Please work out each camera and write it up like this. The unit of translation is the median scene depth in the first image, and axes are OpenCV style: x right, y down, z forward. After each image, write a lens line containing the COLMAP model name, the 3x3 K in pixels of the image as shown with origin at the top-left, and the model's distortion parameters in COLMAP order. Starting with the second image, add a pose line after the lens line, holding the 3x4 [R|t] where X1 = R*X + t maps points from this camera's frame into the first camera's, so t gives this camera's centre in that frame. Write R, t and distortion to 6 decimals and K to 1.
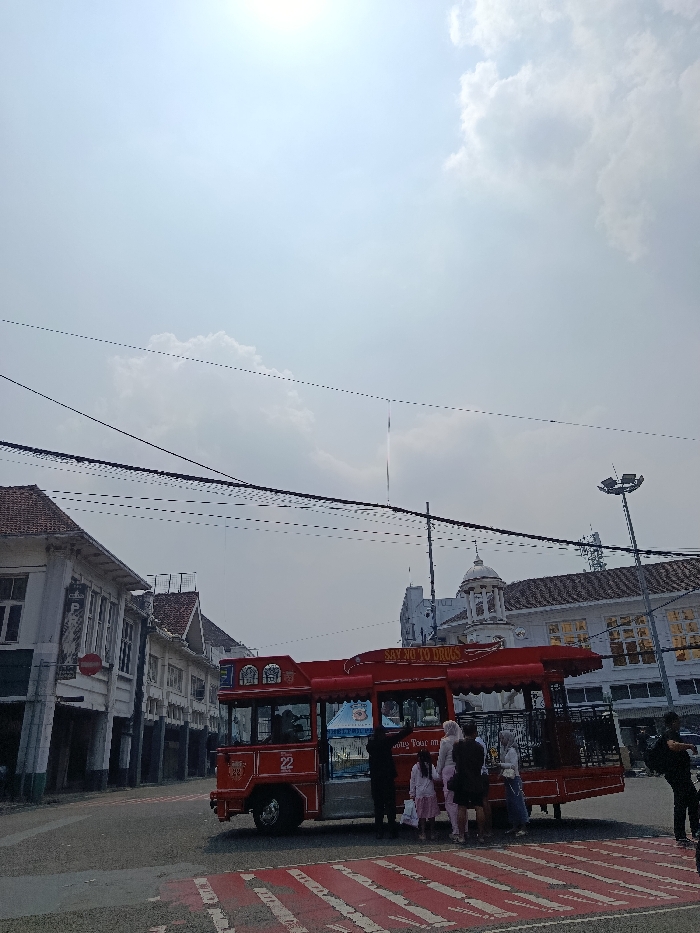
lens RADIAL K [[644.6, 0, 340.9], [0, 644.6, 466.1], [0, 0, 1]] dist [-0.001441, -0.003721]
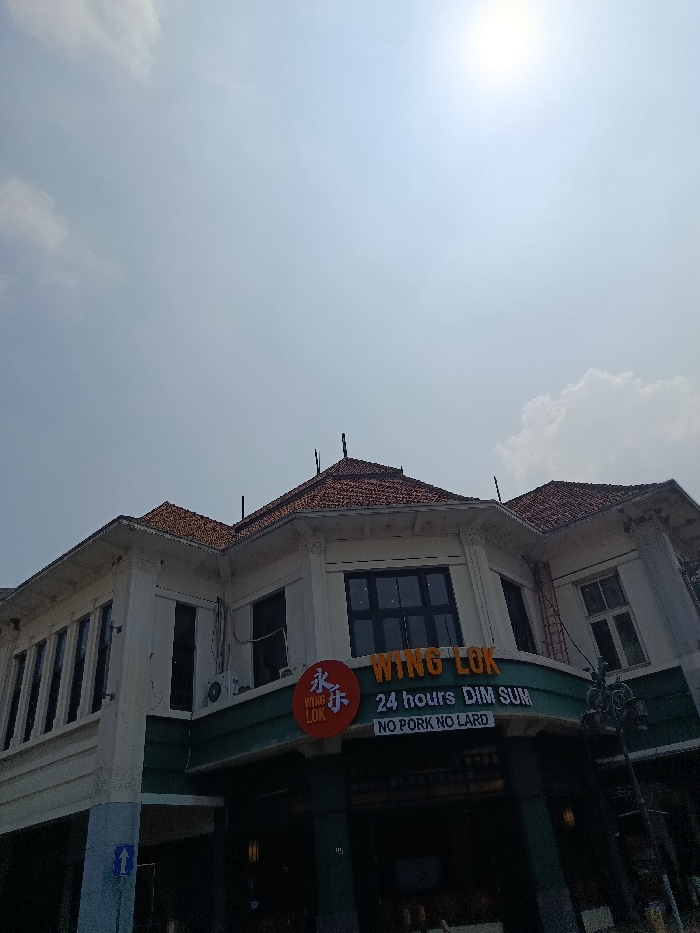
lens RADIAL K [[644.6, 0, 340.9], [0, 644.6, 466.1], [0, 0, 1]] dist [-0.001441, -0.003721]
pose [[0.763085, -0.388956, -0.516153, -0.309000], [0.317762, 0.921228, -0.224426, 0.127673], [0.562786, 0.007243, 0.826571, 0.252099]]
